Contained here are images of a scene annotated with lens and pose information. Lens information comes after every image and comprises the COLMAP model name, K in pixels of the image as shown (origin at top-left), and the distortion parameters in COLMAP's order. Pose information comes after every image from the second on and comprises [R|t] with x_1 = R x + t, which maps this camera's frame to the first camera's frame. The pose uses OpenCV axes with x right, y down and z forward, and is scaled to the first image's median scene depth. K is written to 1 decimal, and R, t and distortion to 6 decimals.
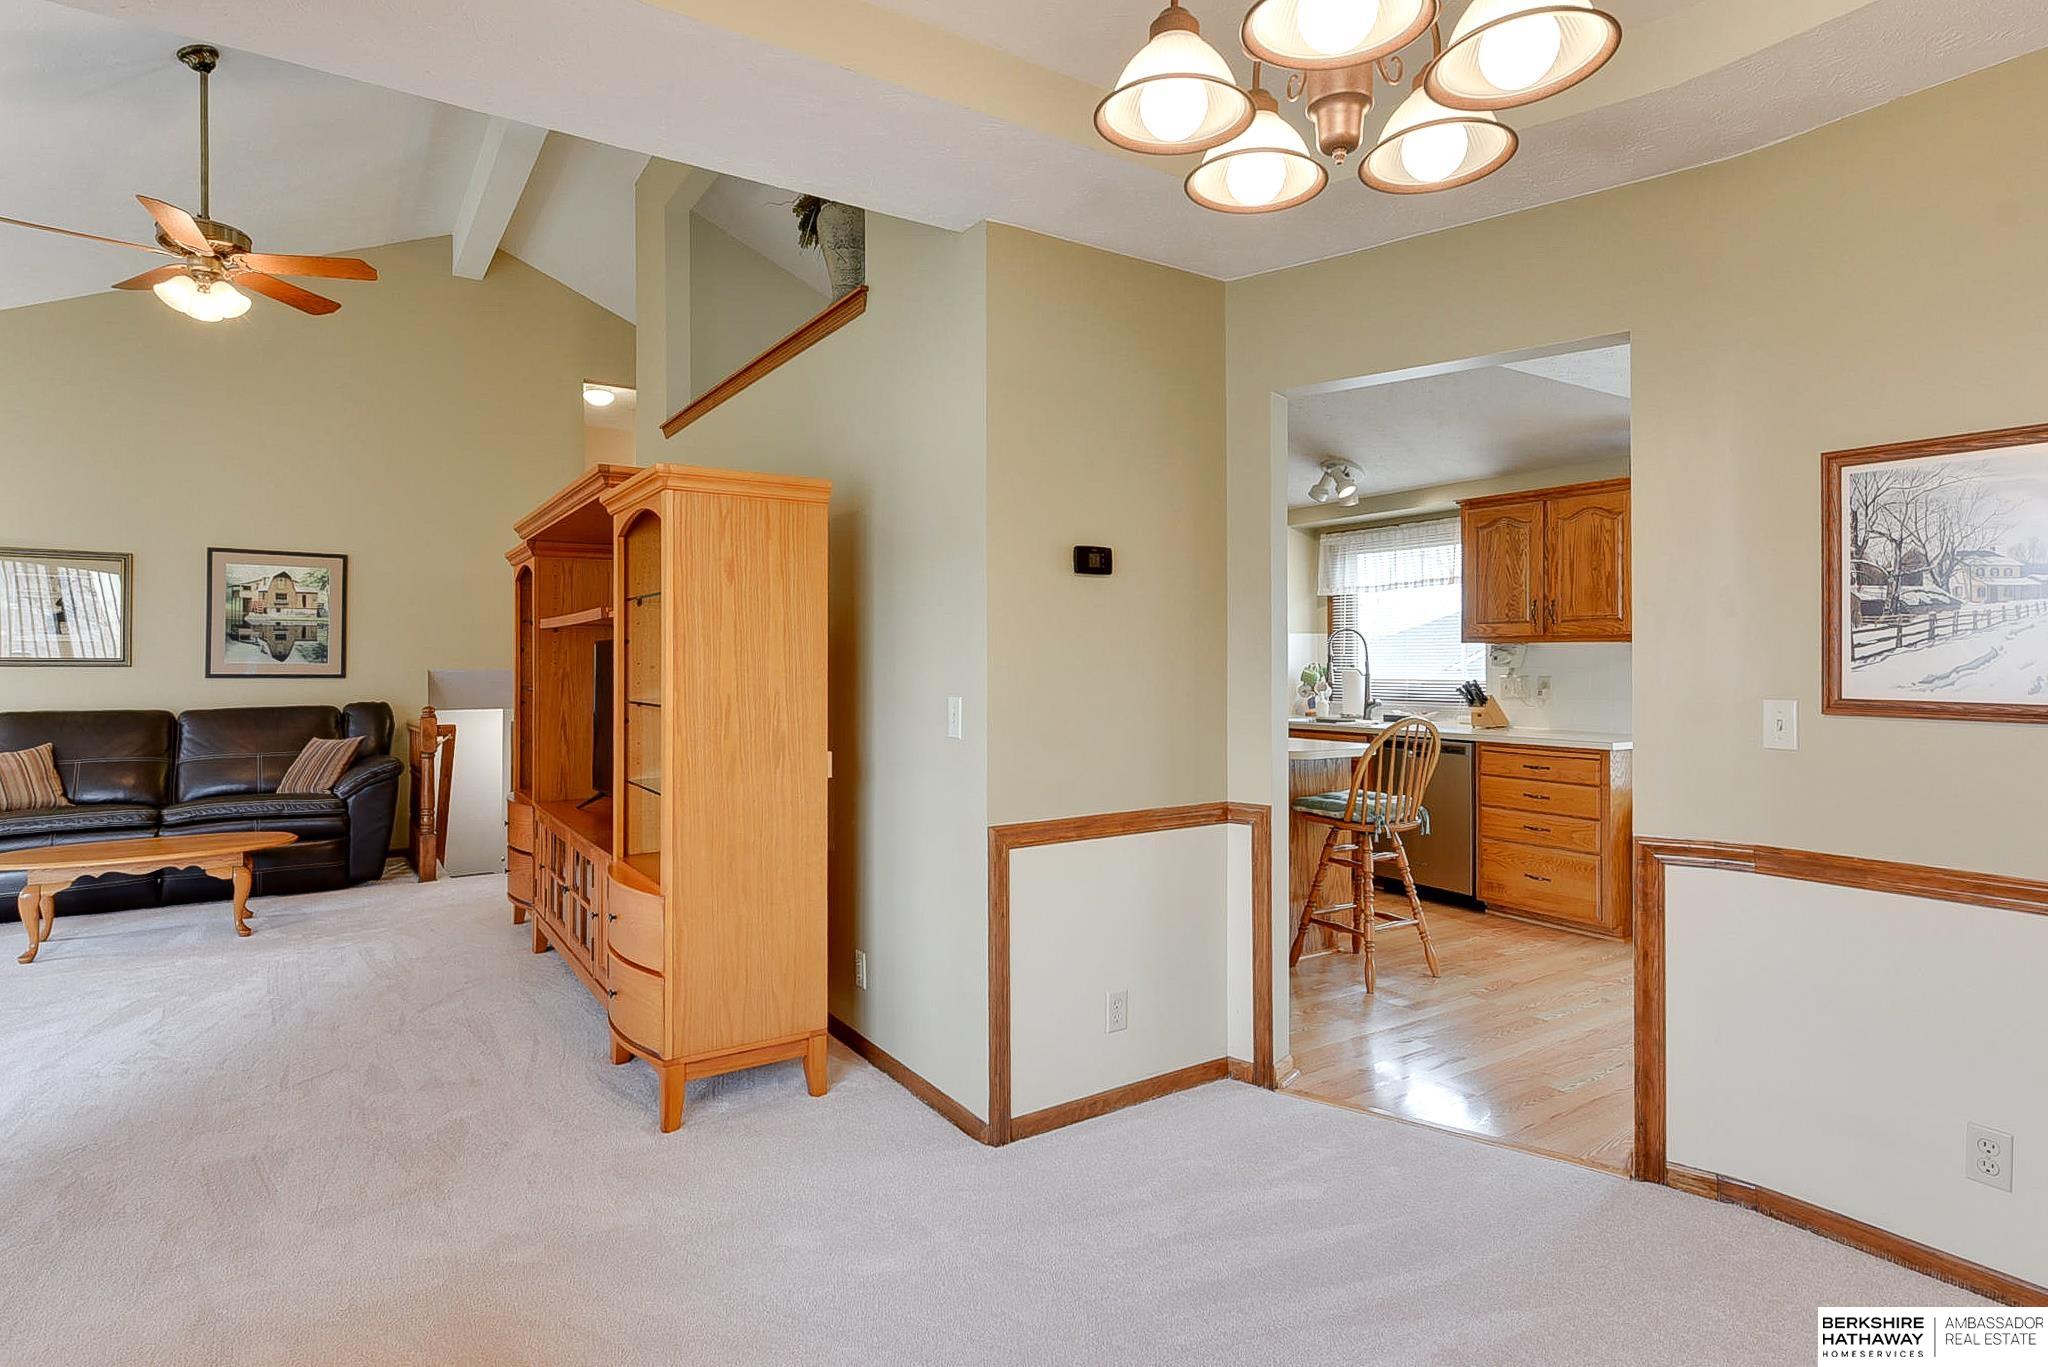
lens RADIAL K [[1060.3, 0, 1016.0], [0, 1060.3, 654.8], [0, 0, 1]] dist [0.002649, -0.001741]
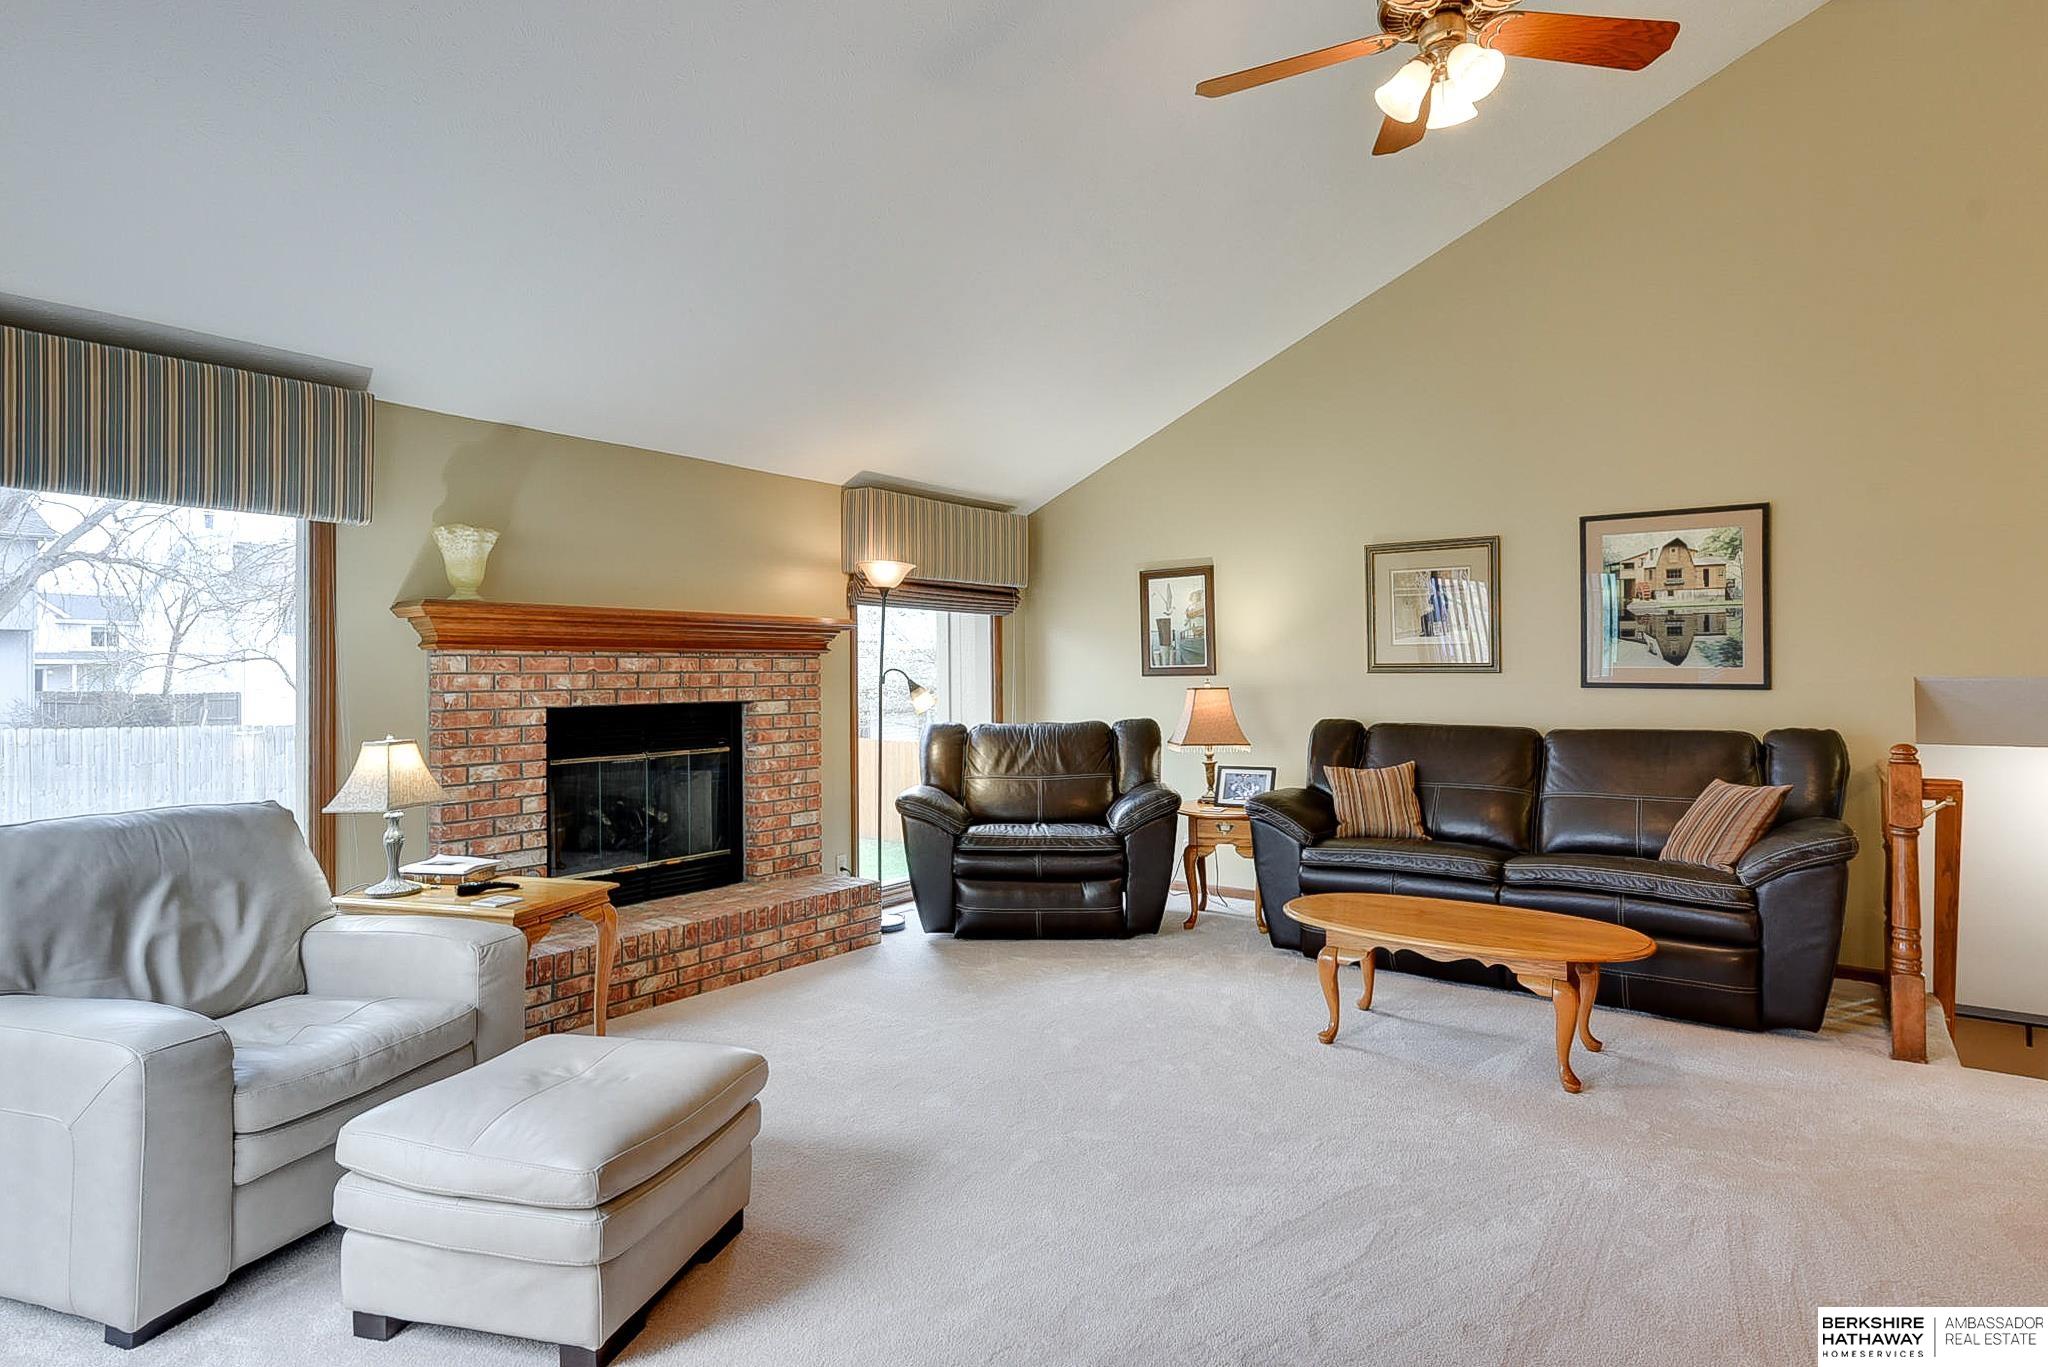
lens RADIAL K [[1071.0, 0, 1017.1], [0, 1071.0, 652.3], [0, 0, 1]] dist [0.002733, -0.000143]
pose [[0.330049, -0.018613, -0.943780, -0.168709], [0.012622, 0.999803, -0.015304, 0.003056], [0.943879, -0.006861, 0.330219, 0.362439]]
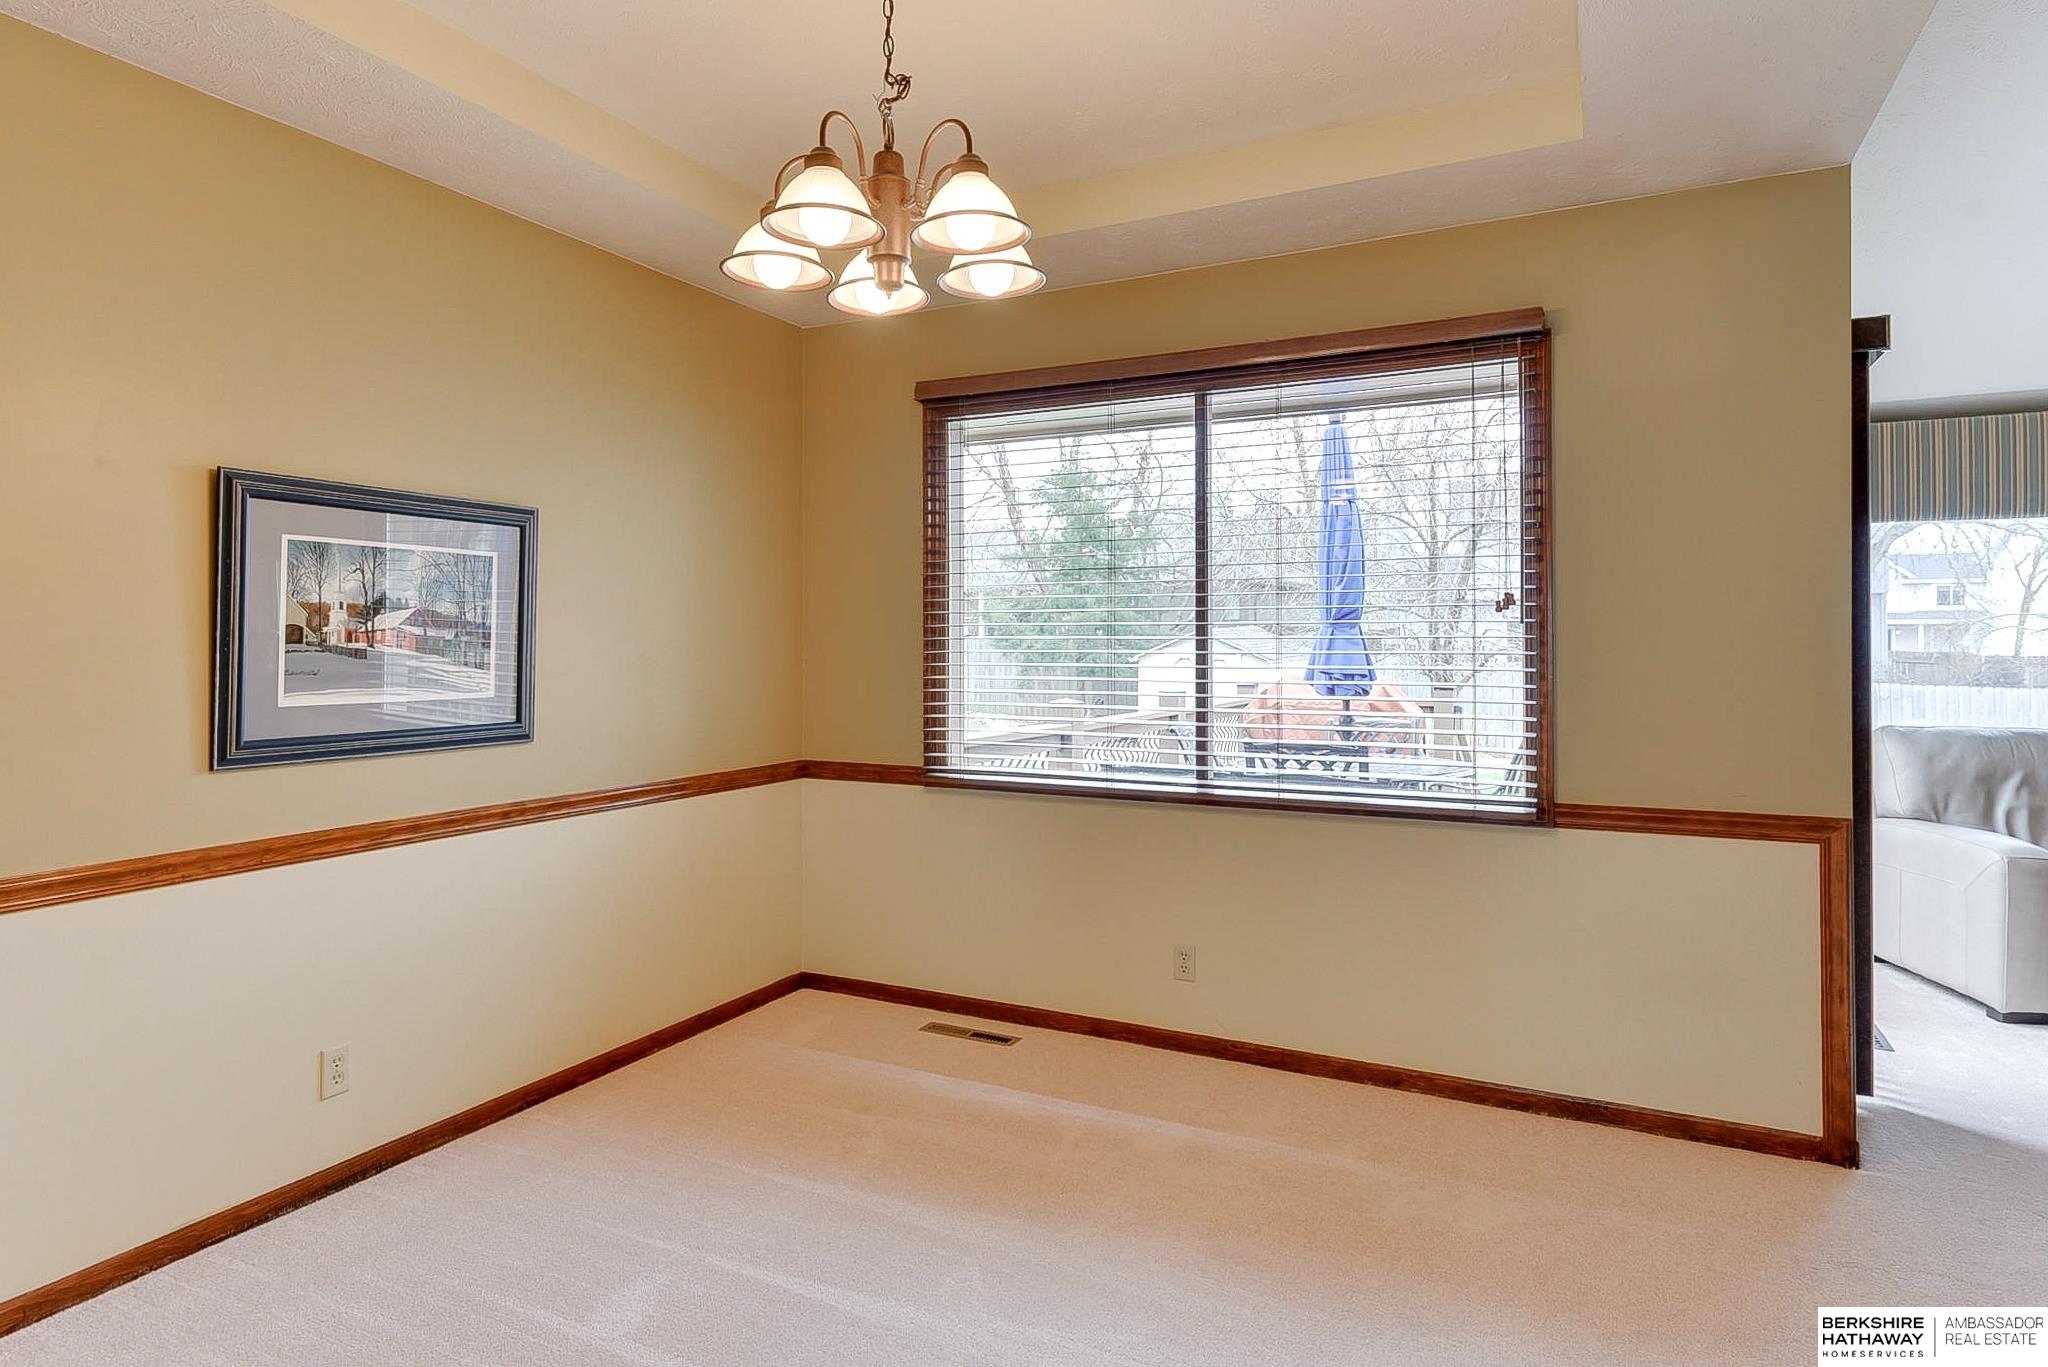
lens RADIAL K [[1128.0, 0, 1022.3], [0, 1128.0, 632.1], [0, 0, 1]] dist [0.002058, 0.000547]
pose [[-0.870450, -0.001751, -0.492253, 0.177545], [0.004110, 0.999933, -0.010824, 0.001382], [0.492239, -0.011445, -0.870385, 0.482893]]
